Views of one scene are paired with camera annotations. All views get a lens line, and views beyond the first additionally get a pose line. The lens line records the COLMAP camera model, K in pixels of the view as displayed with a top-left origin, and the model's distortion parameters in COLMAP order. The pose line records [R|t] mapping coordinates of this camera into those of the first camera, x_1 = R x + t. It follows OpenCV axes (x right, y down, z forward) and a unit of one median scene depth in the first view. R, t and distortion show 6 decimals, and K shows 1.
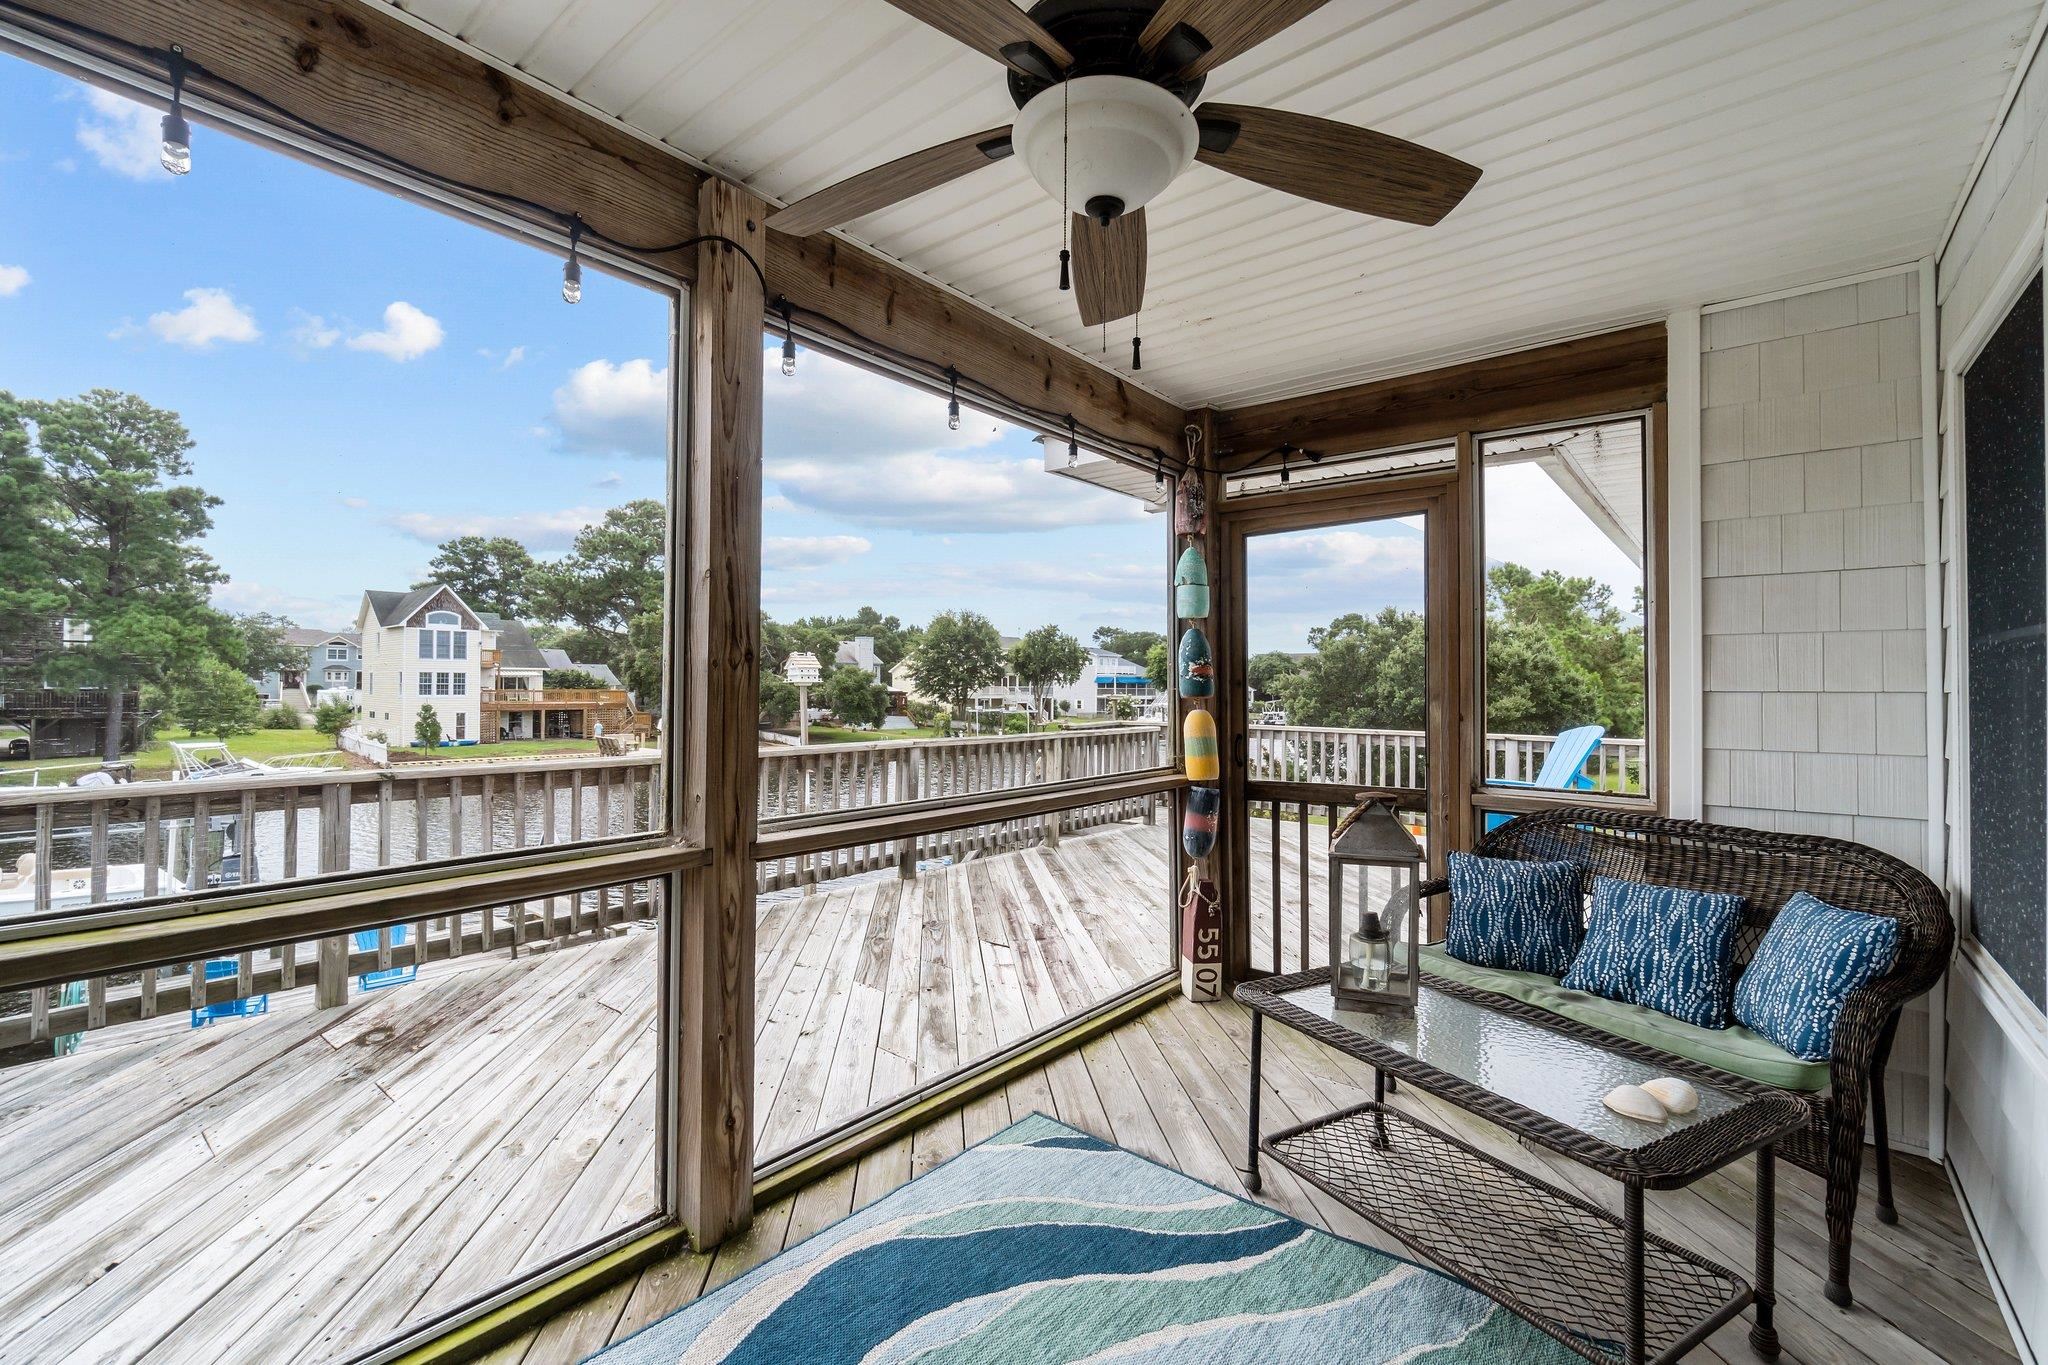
lens RADIAL K [[882.8, 0, 1040.3], [0, 882.8, 676.9], [0, 0, 1]] dist [-0.002841, -0.000152]
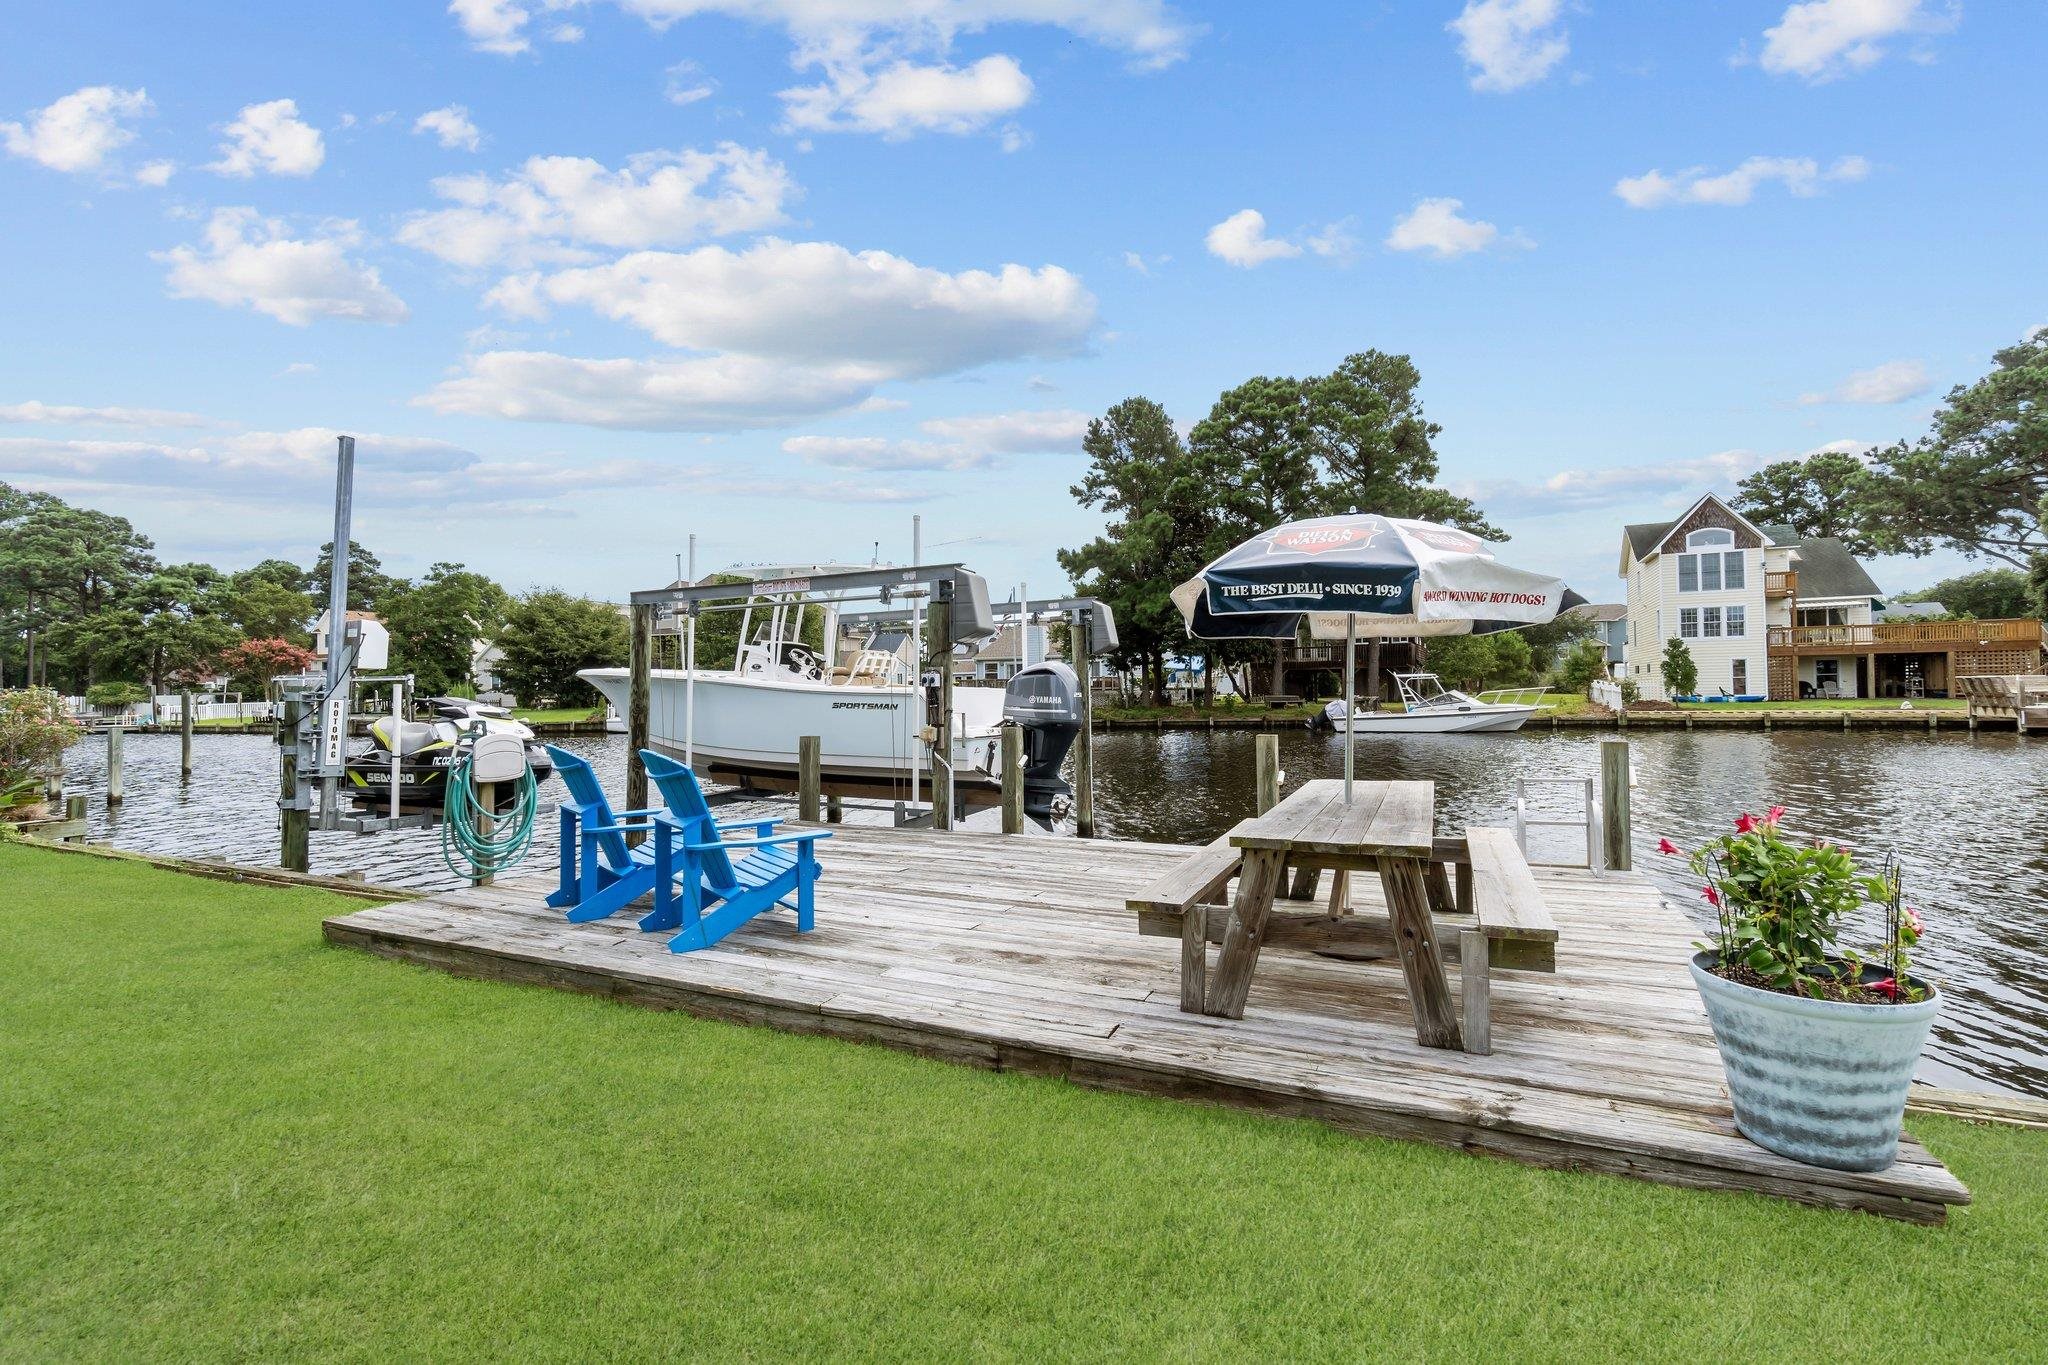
lens RADIAL K [[882.8, 0, 1023.0], [0, 882.8, 671.8], [0, 0, 1]] dist [-0.002841, -0.000152]
pose [[0.253663, -0.021766, -0.967048, -0.078439], [0.022177, 0.999615, -0.016682, 0.047556], [0.967038, -0.017215, 0.254048, 0.203099]]
